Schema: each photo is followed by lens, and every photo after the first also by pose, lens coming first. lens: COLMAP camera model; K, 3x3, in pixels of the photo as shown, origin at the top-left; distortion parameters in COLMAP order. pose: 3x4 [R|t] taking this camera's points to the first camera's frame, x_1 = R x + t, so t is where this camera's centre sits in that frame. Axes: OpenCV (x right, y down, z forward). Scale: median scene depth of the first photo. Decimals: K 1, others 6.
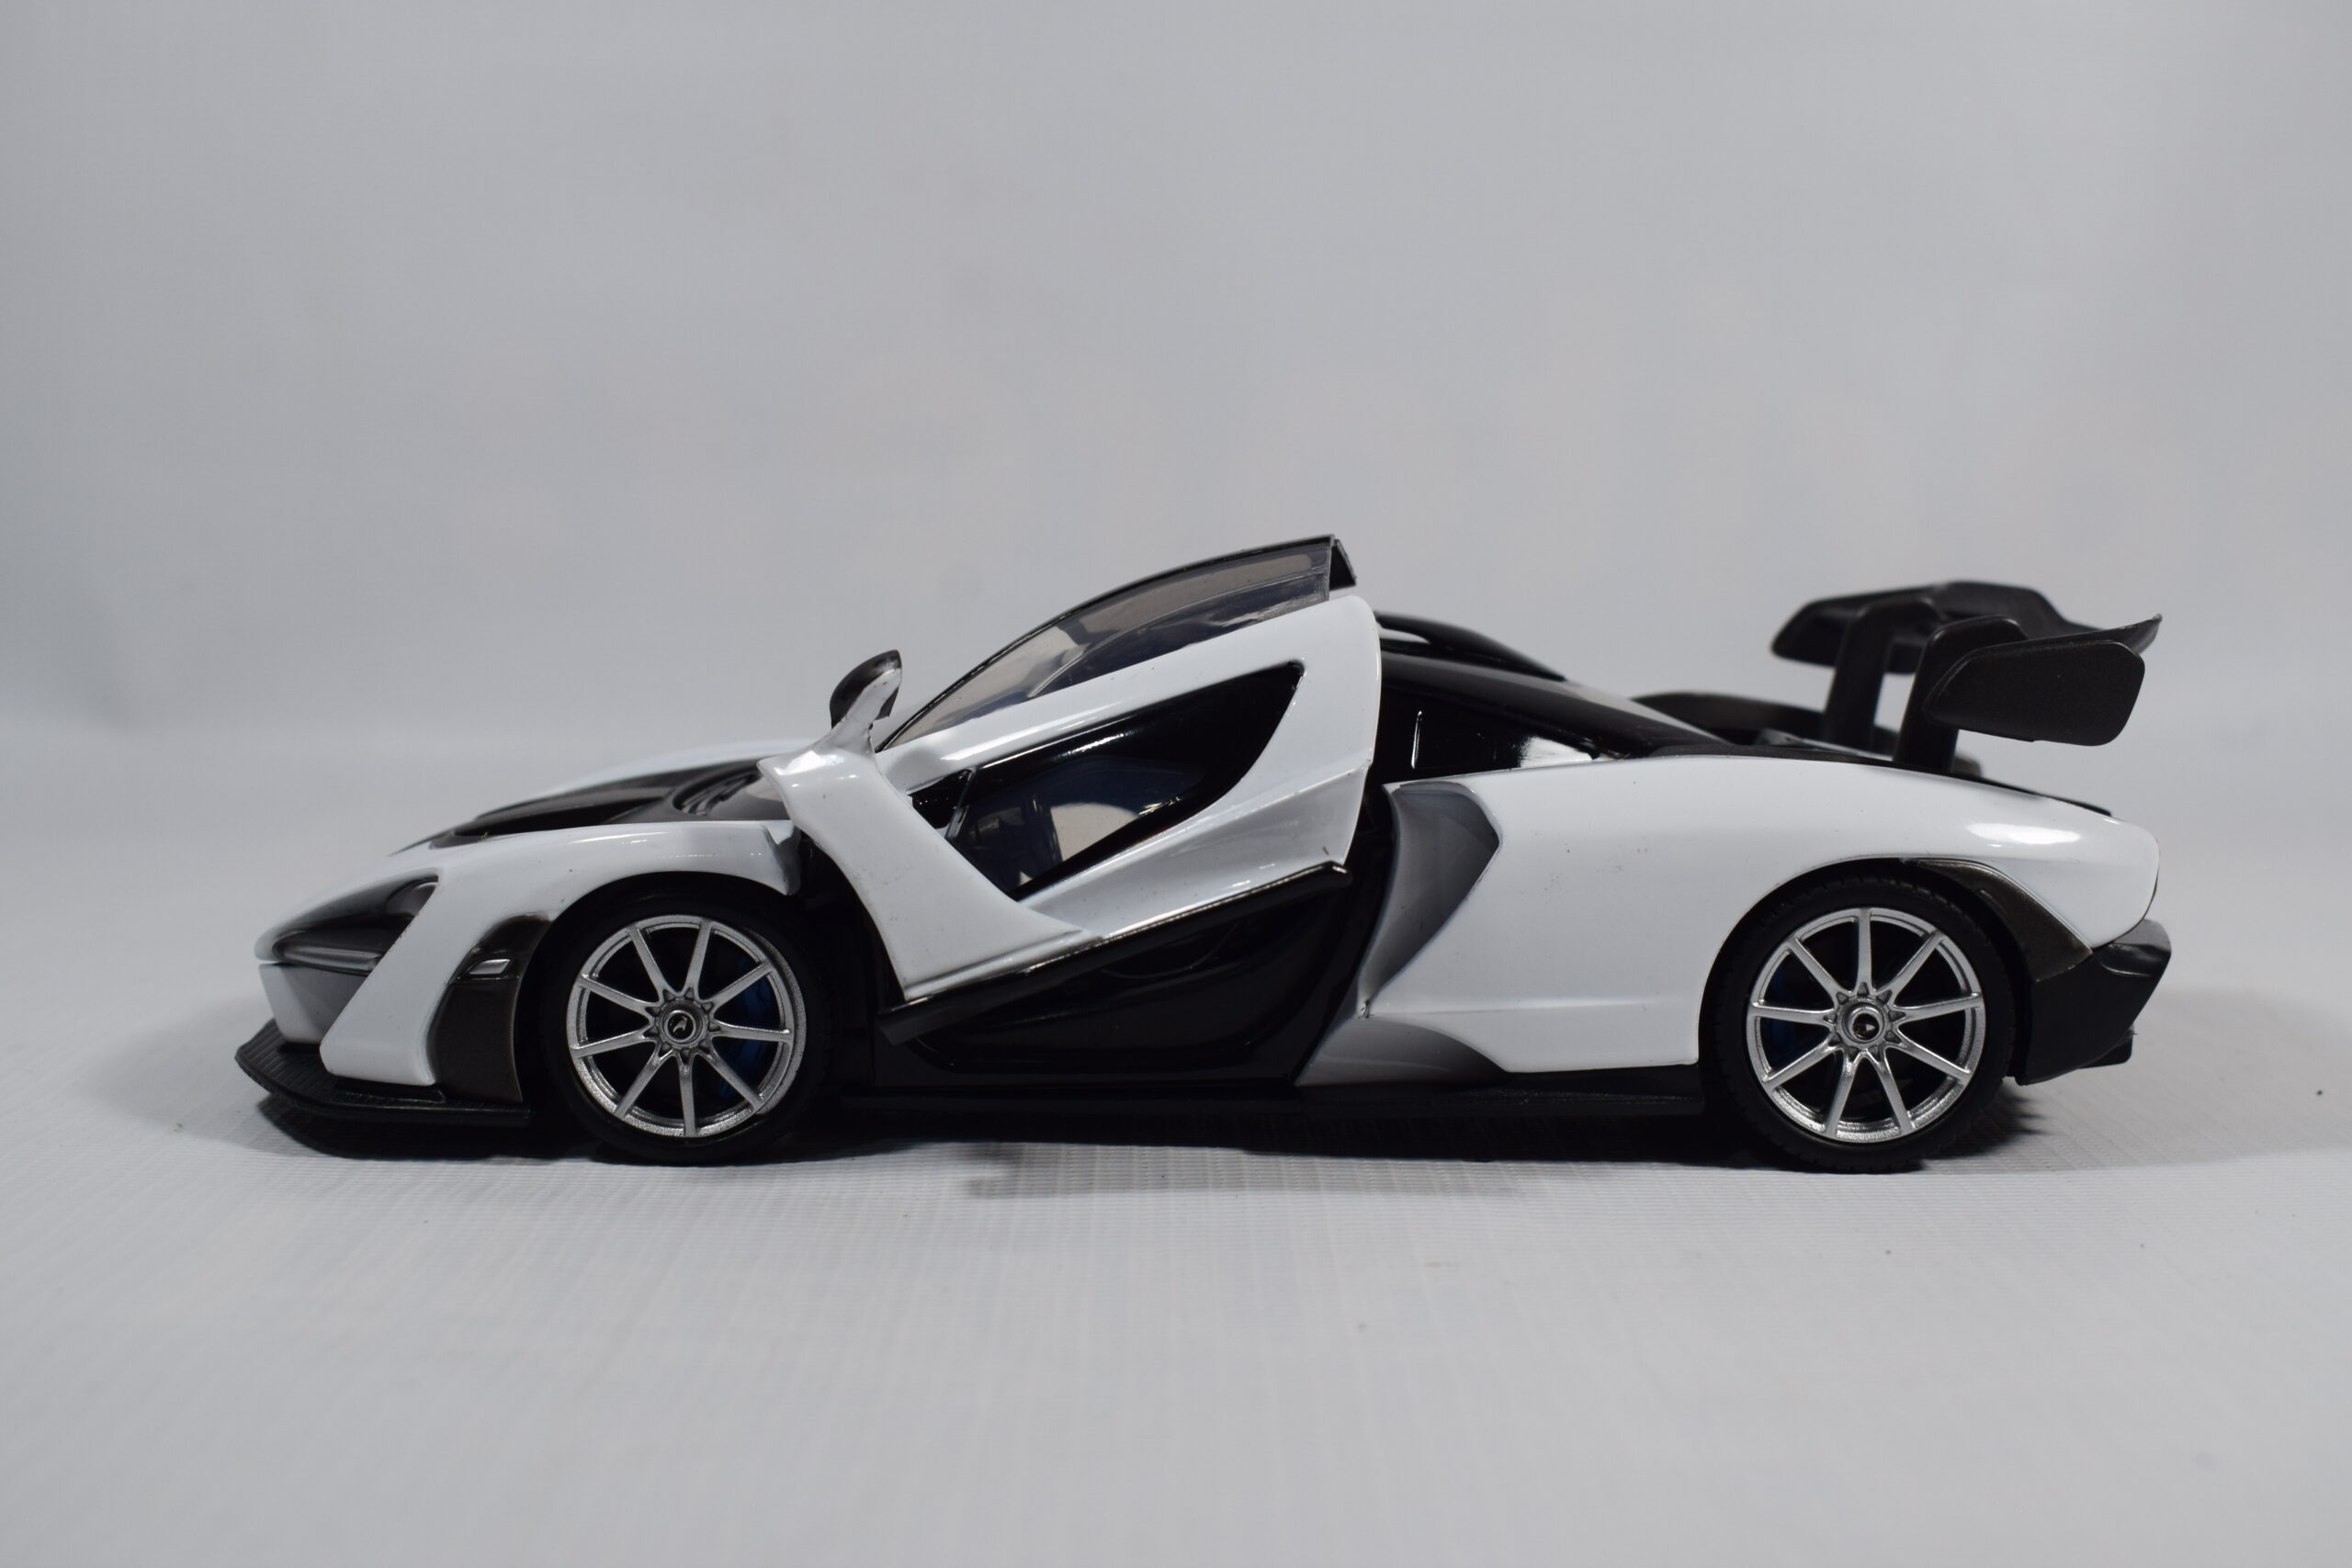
lens RADIAL K [[3145.3, 0, 1176.0], [0, 3145.3, 784.0], [0, 0, 1]] dist [-0.016663, -0.029739]
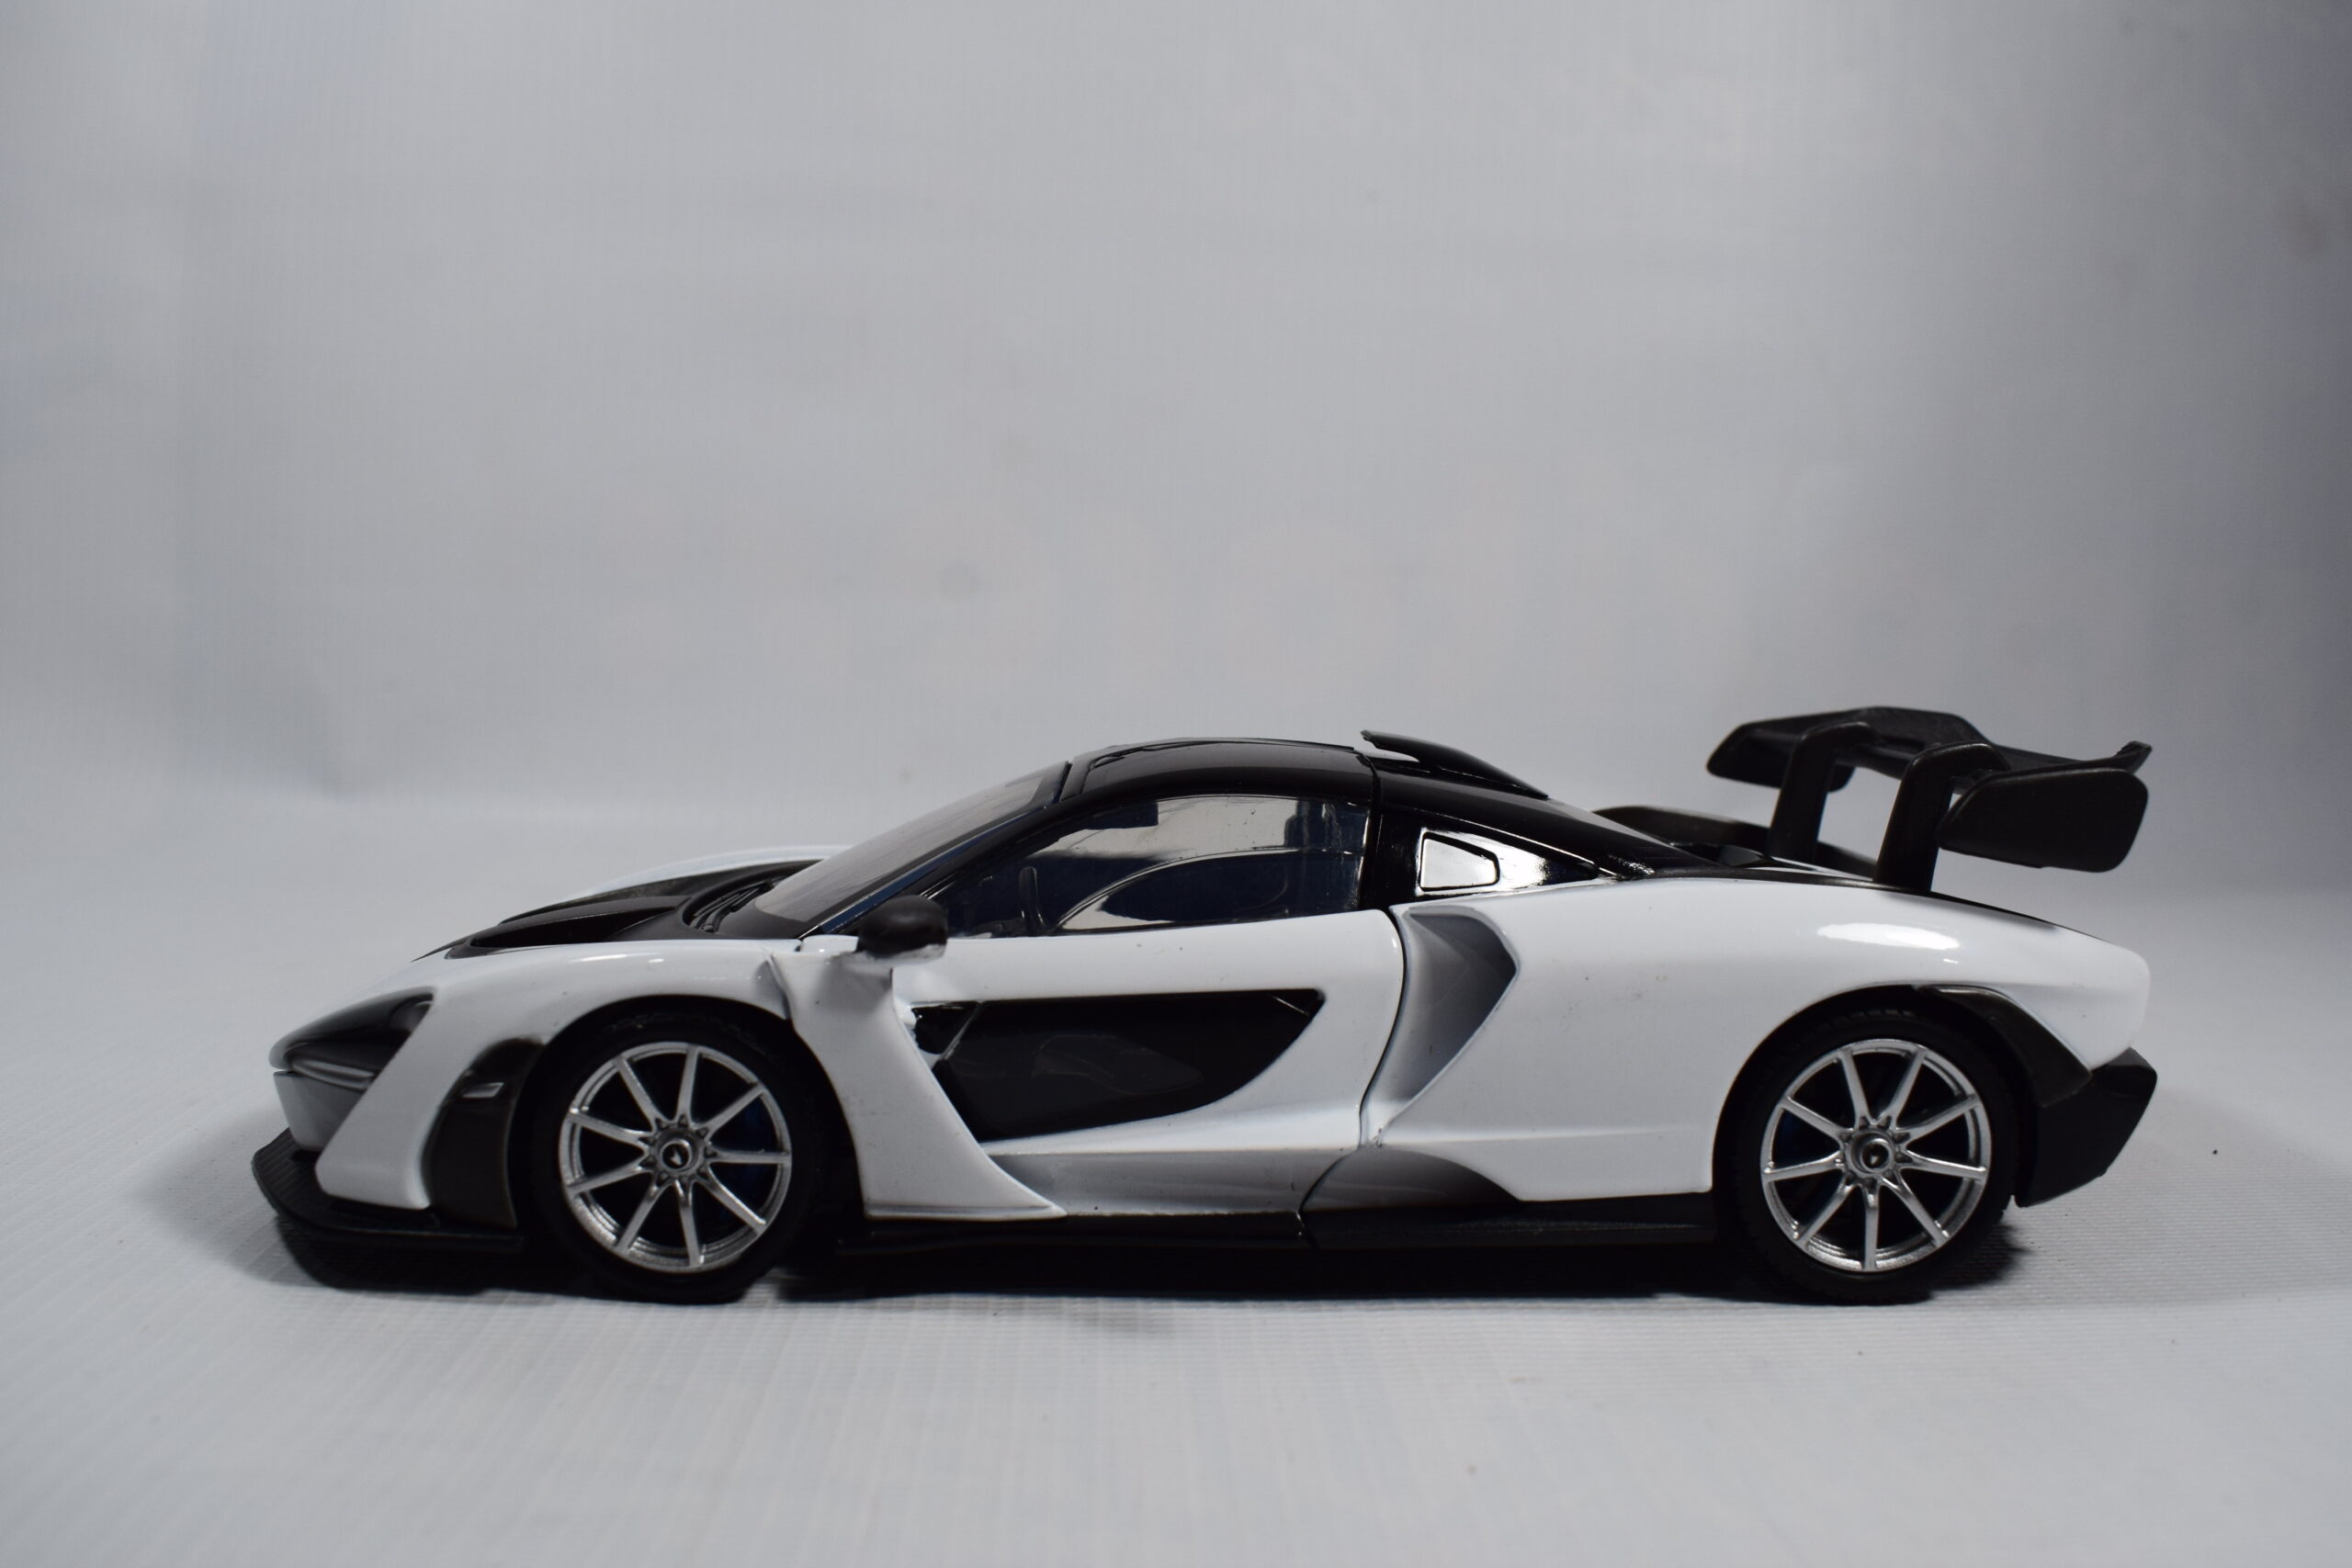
lens RADIAL K [[2073.0, 0, 1176.0], [0, 2073.0, 784.0], [0, 0, 1]] dist [-0.106096, 0.000628]
pose [[0.999517, 0.007576, 0.030130, -0.022896], [-0.006818, 0.999659, -0.025194, -0.021957], [-0.030311, 0.024976, 0.999228, 0.354372]]
